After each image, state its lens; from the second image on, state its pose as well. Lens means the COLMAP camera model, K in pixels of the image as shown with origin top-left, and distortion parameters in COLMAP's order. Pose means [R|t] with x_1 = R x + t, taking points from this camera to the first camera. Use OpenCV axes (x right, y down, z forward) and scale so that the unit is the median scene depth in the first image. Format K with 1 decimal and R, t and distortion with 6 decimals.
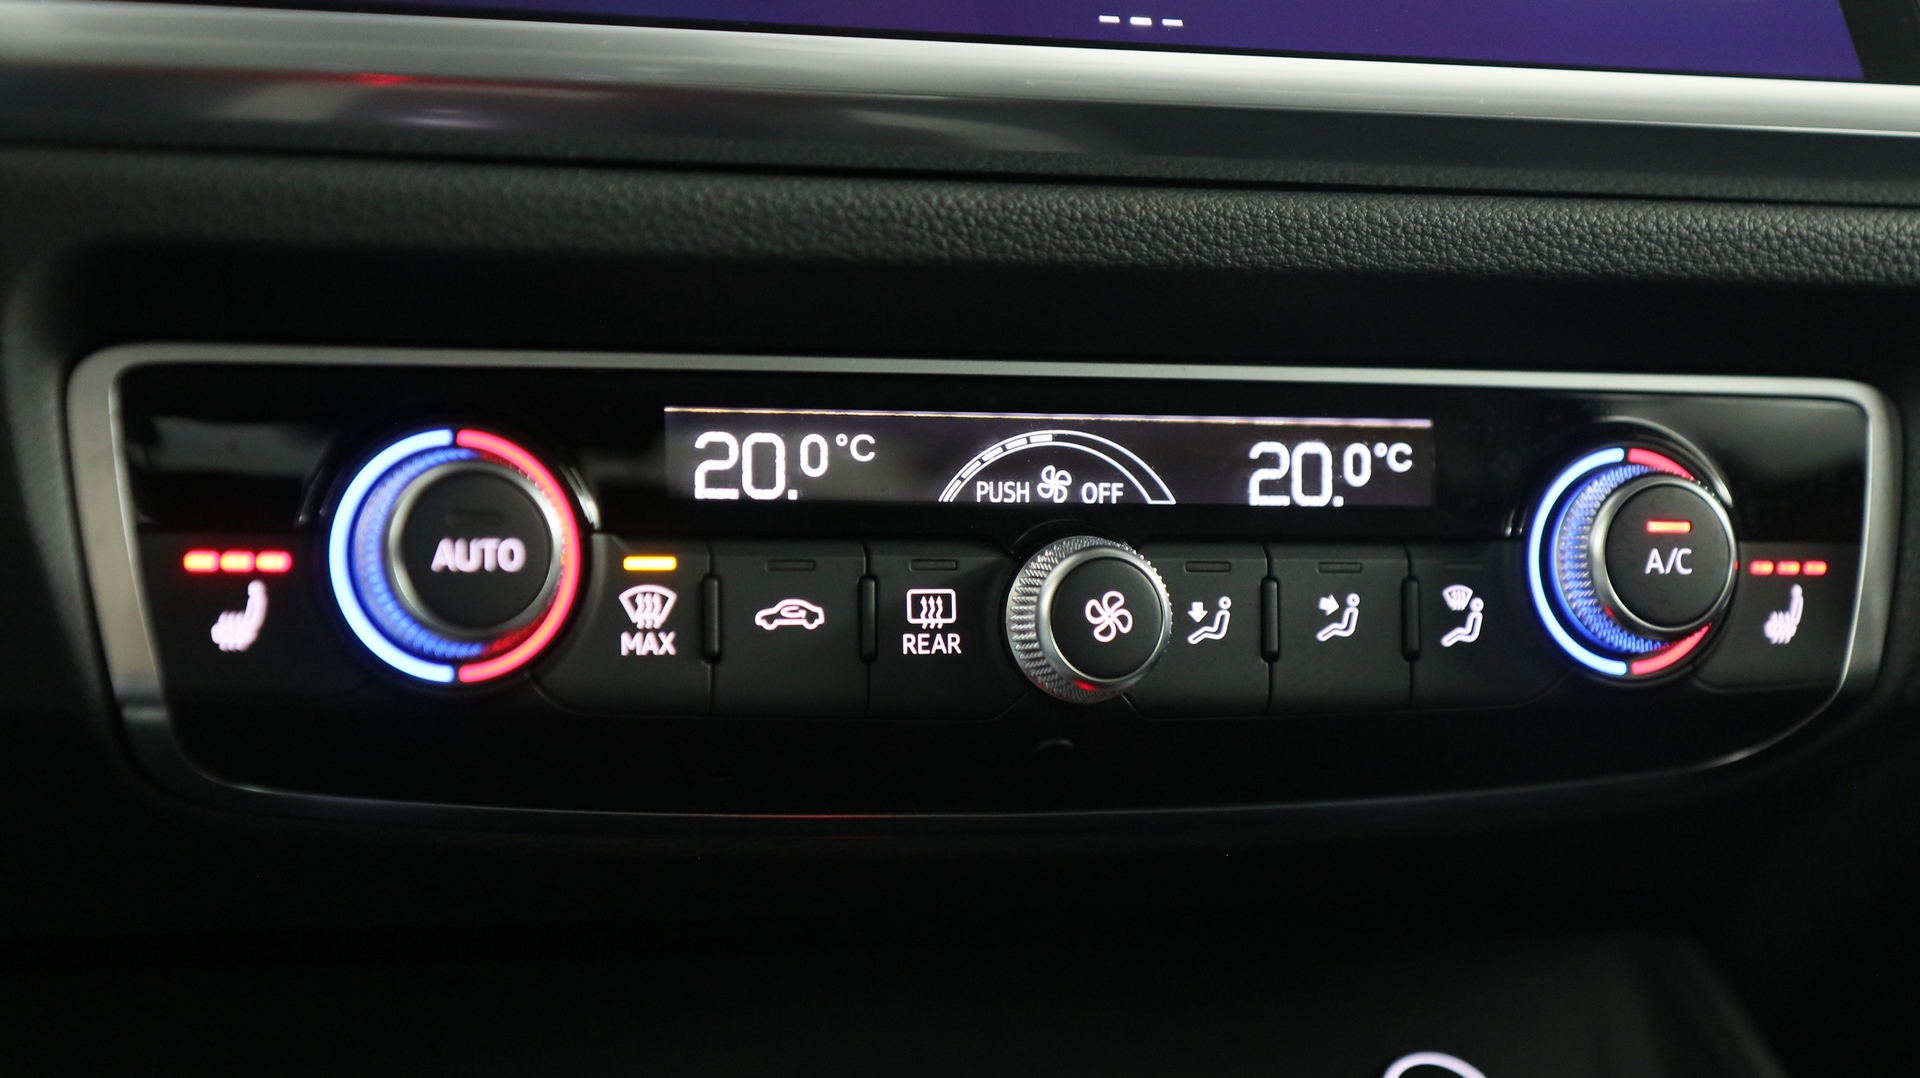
lens RADIAL K [[5132.3, 0, 960.2], [0, 5132.3, 539.8], [0, 0, 1]] dist [-0.006902, 0.000000]
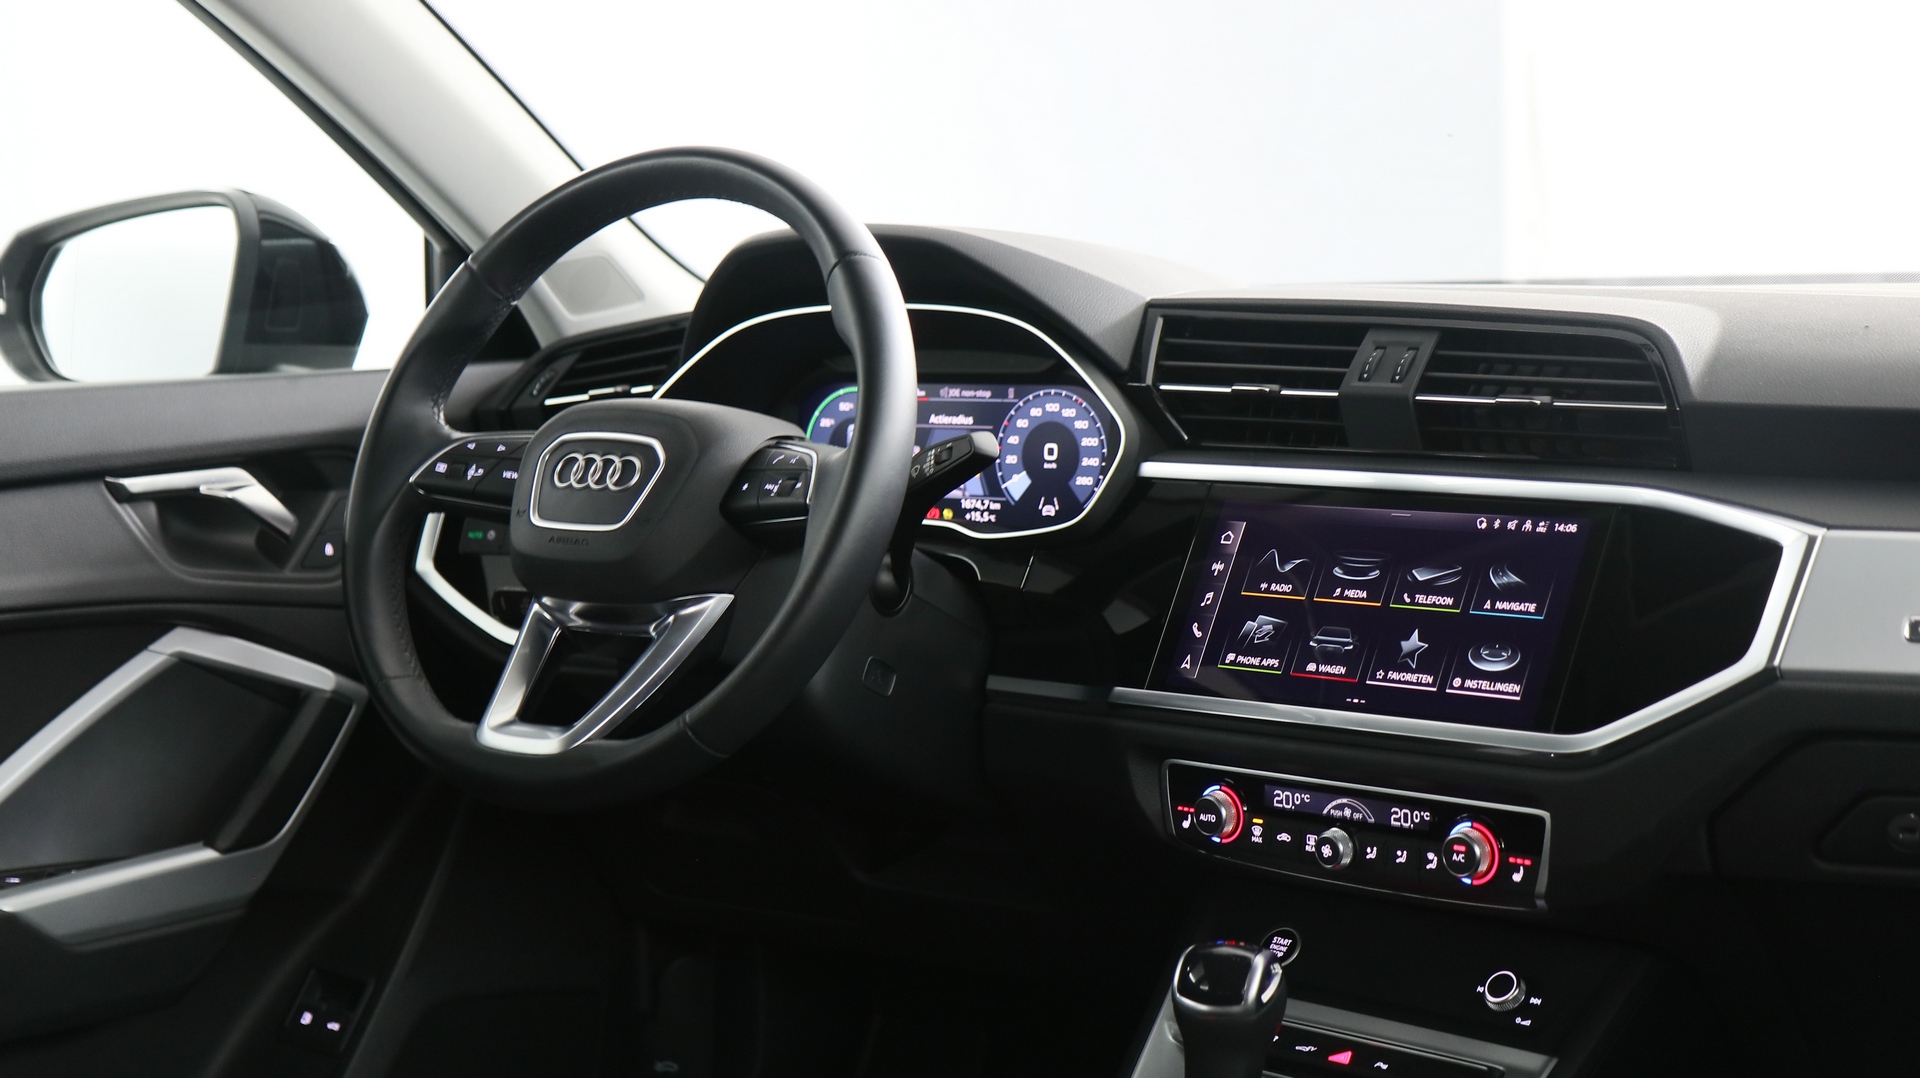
lens RADIAL K [[3058.3, 0, 960.7], [0, 3058.3, 539.4], [0, 0, 1]] dist [-0.008931, 0.000000]
pose [[0.296772, 0.095446, -0.950167, 2.133161], [0.065273, 0.990638, 0.119898, -0.517639], [0.952715, -0.097602, 0.287764, 0.048572]]
